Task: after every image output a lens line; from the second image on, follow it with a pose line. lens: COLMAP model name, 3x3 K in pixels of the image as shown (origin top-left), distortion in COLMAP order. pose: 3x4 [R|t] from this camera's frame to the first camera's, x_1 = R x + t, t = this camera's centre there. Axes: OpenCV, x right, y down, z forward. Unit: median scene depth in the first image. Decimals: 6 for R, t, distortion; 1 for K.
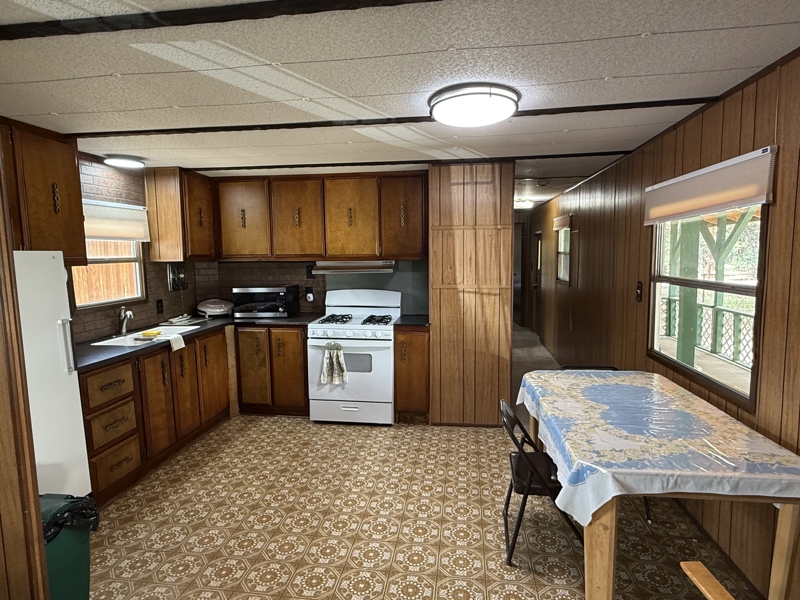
lens RADIAL K [[460.6, 0, 399.7], [0, 460.6, 300.5], [0, 0, 1]] dist [0.001866, 0.004816]
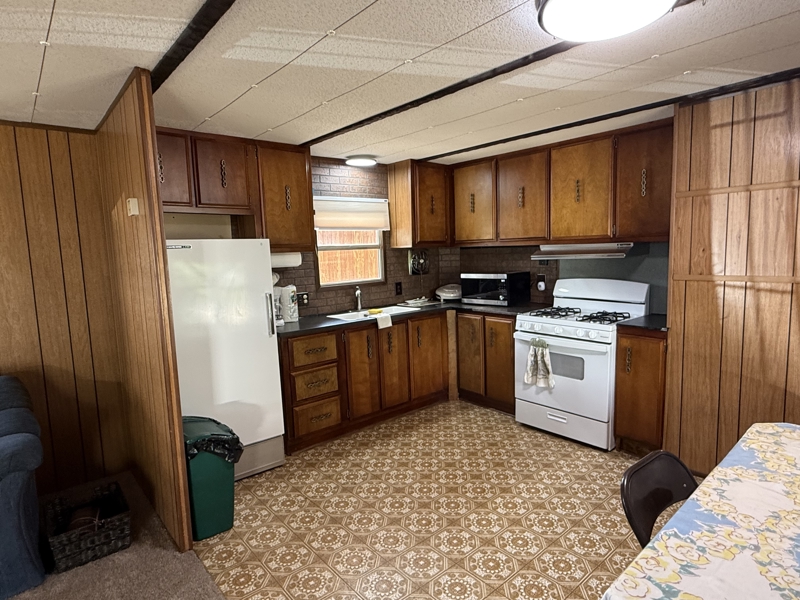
lens RADIAL K [[460.6, 0, 401.1], [0, 460.6, 300.6], [0, 0, 1]] dist [0.001866, 0.004816]
pose [[0.750171, 0.060715, -0.658450, 0.231675], [-0.044556, 0.998154, 0.041277, -0.004184], [0.659741, -0.001627, 0.751492, 0.178252]]
